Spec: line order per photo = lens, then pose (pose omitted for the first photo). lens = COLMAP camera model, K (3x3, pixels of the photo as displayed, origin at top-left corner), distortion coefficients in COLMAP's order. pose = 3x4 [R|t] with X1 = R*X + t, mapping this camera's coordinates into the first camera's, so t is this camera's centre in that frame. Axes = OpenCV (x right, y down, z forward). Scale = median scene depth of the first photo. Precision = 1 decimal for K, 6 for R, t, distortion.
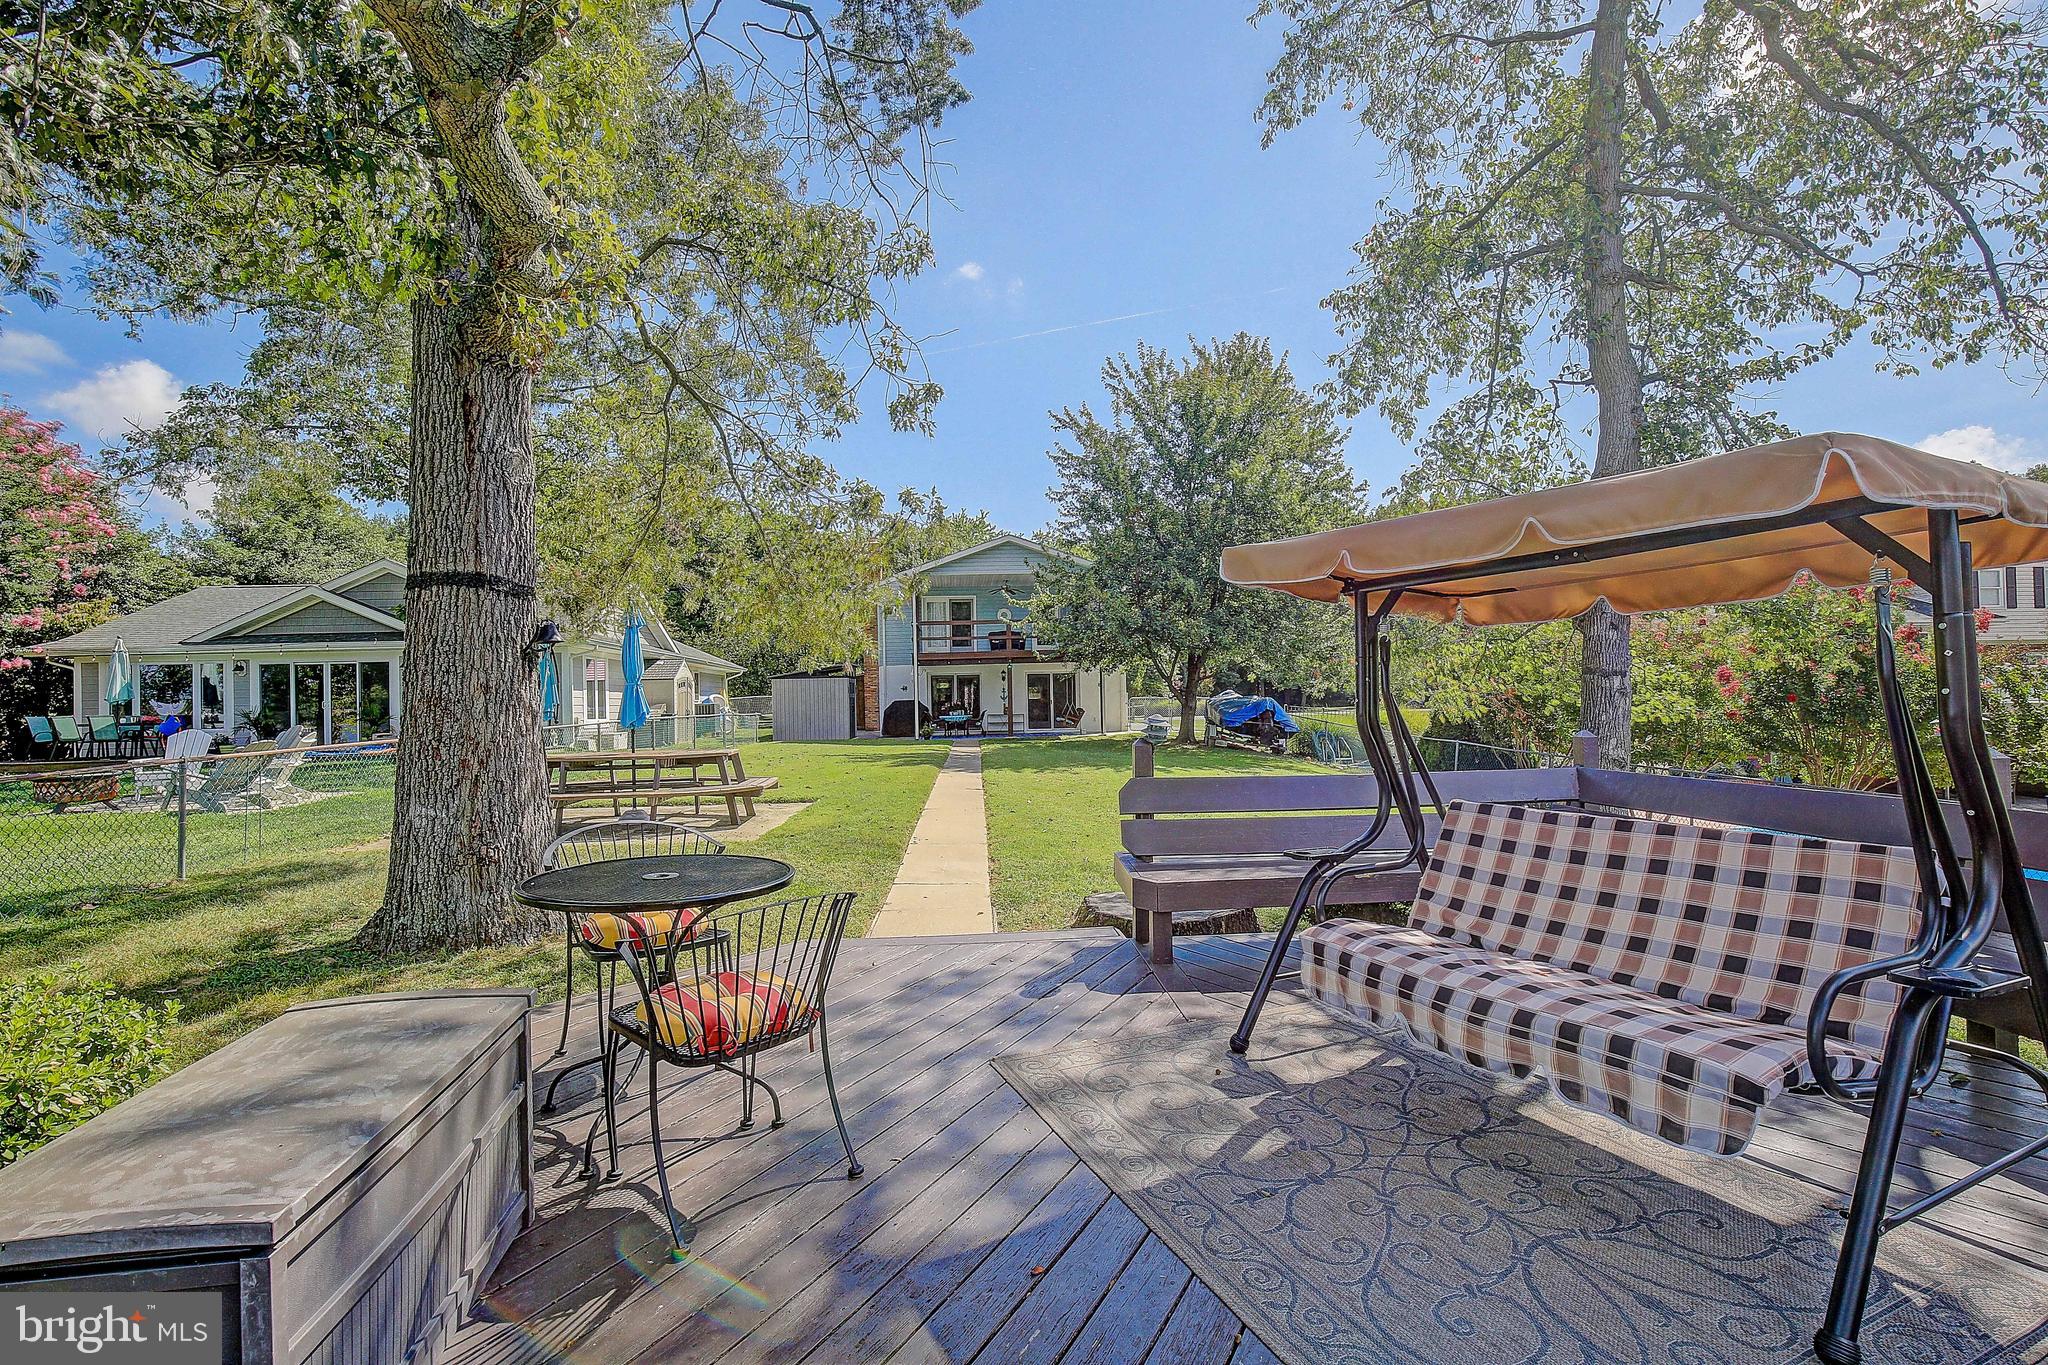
lens RADIAL K [[928.2, 0, 1024.0], [0, 928.2, 682.5], [0, 0, 1]] dist [-0.020643, 0.000264]
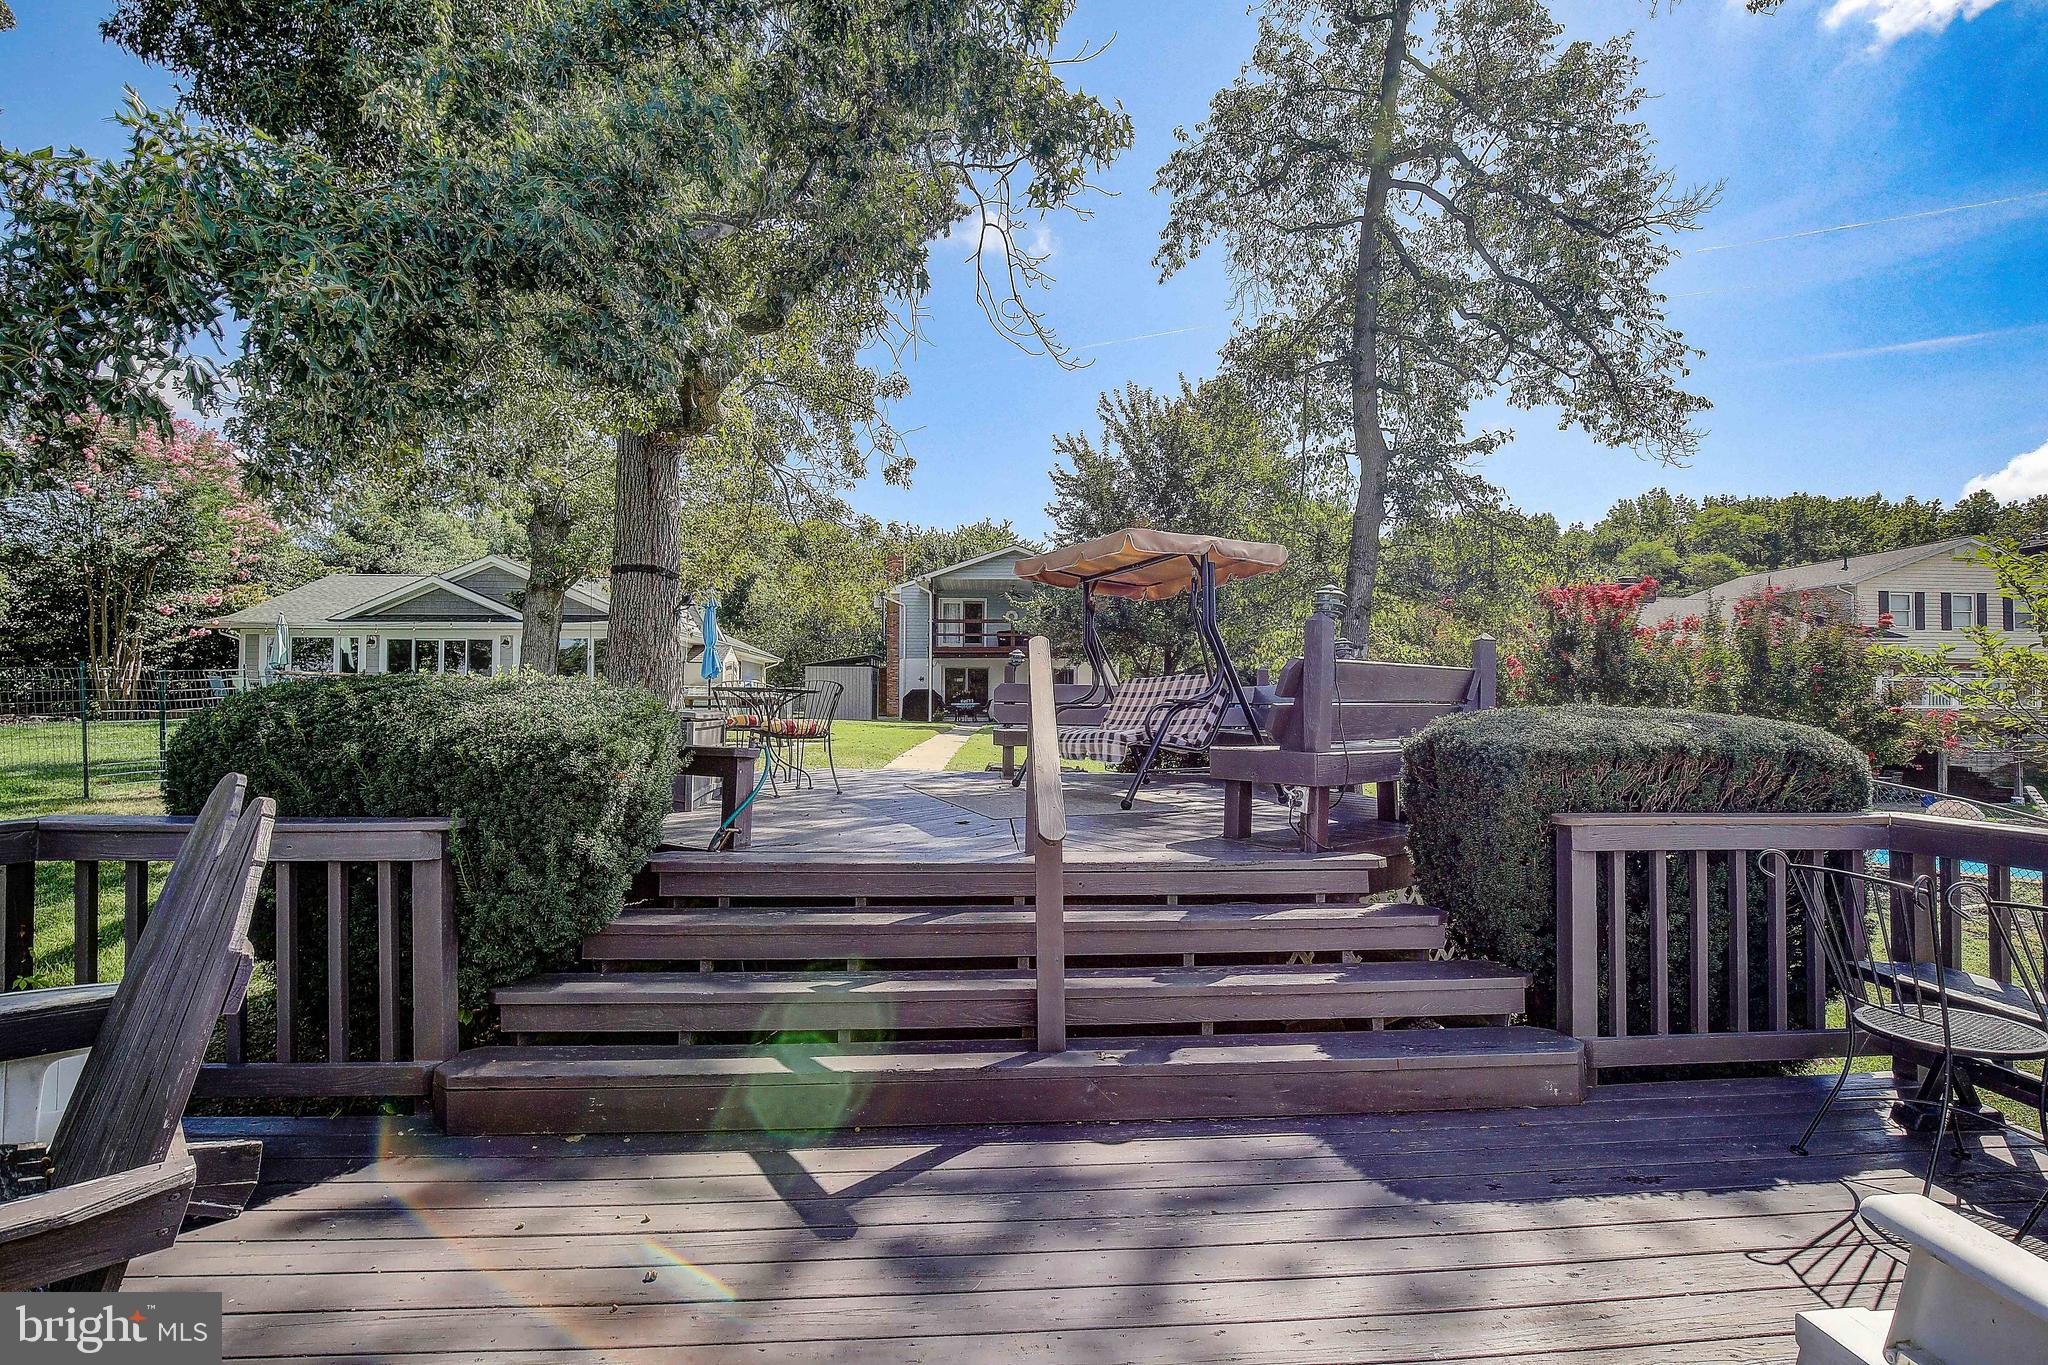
lens RADIAL K [[928.2, 0, 1024.0], [0, 928.2, 682.5], [0, 0, 1]] dist [-0.020643, 0.000264]
pose [[0.999176, 0.024808, -0.032133, 0.041750], [-0.025067, 0.999656, -0.007703, 0.021978], [0.031931, 0.008502, 0.999454, -0.162345]]
